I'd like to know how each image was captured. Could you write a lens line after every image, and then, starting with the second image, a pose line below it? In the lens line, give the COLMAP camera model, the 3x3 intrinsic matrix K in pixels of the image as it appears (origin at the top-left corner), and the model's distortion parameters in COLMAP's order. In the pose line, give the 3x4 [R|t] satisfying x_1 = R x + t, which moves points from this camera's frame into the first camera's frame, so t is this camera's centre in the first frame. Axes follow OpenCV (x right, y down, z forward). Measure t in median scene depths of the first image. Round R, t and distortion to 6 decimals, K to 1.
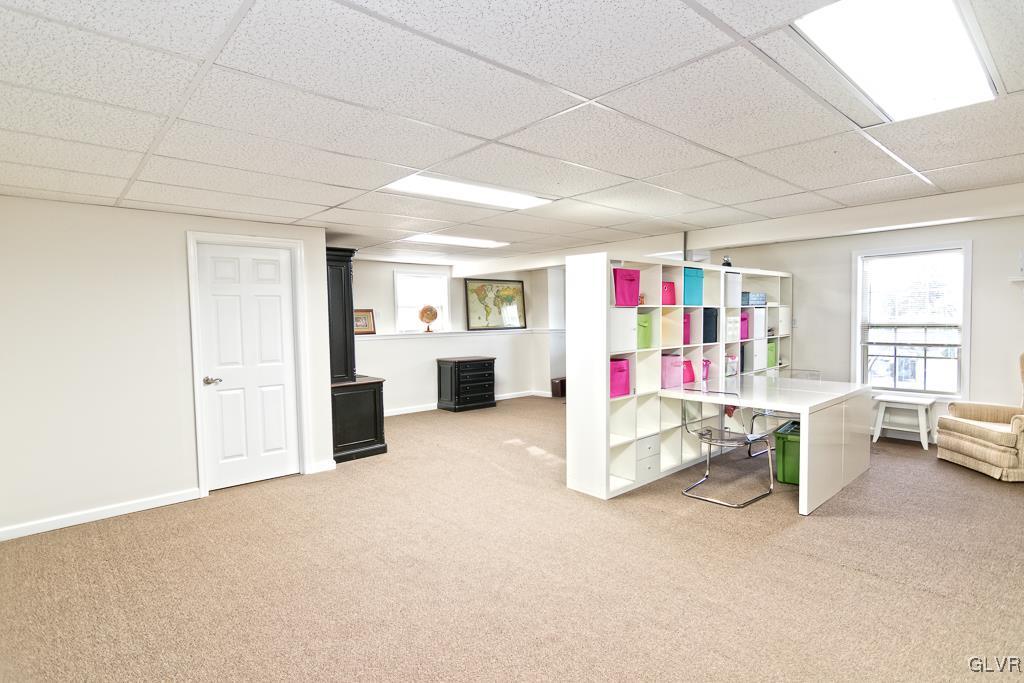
lens RADIAL K [[521.3, 0, 512.1], [0, 521.3, 341.0], [0, 0, 1]] dist [-0.004147, -0.000332]
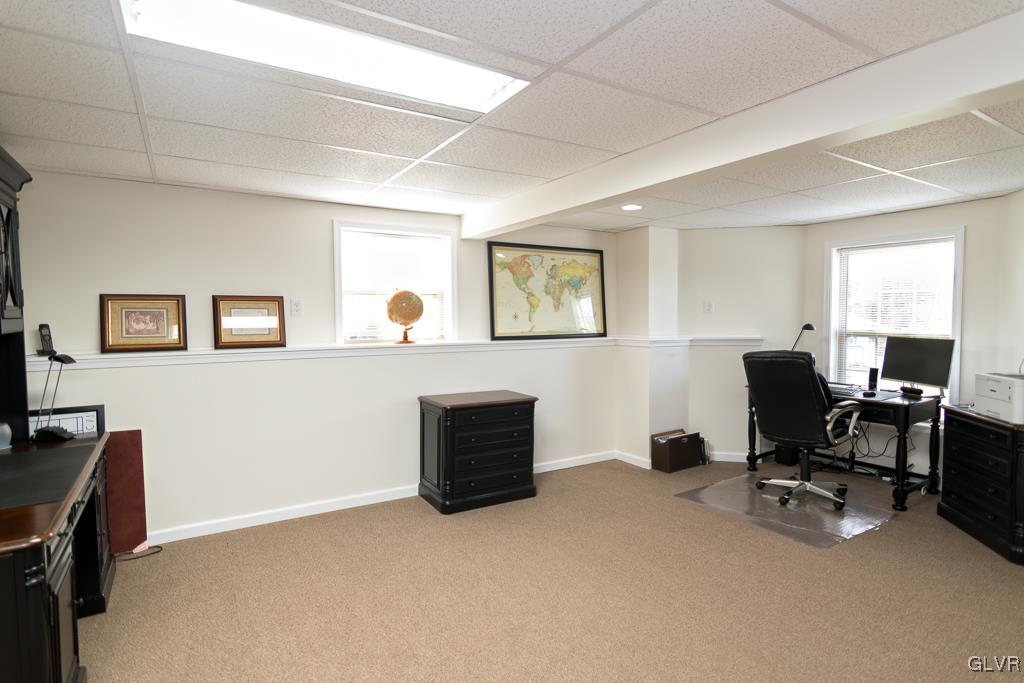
lens RADIAL K [[521.3, 0, 511.6], [0, 521.3, 345.0], [0, 0, 1]] dist [-0.004147, -0.000332]
pose [[0.984180, 0.022285, -0.175763, 0.028138], [-0.020472, 0.999717, 0.012125, -0.021691], [0.175983, -0.008335, 0.984358, 0.477304]]
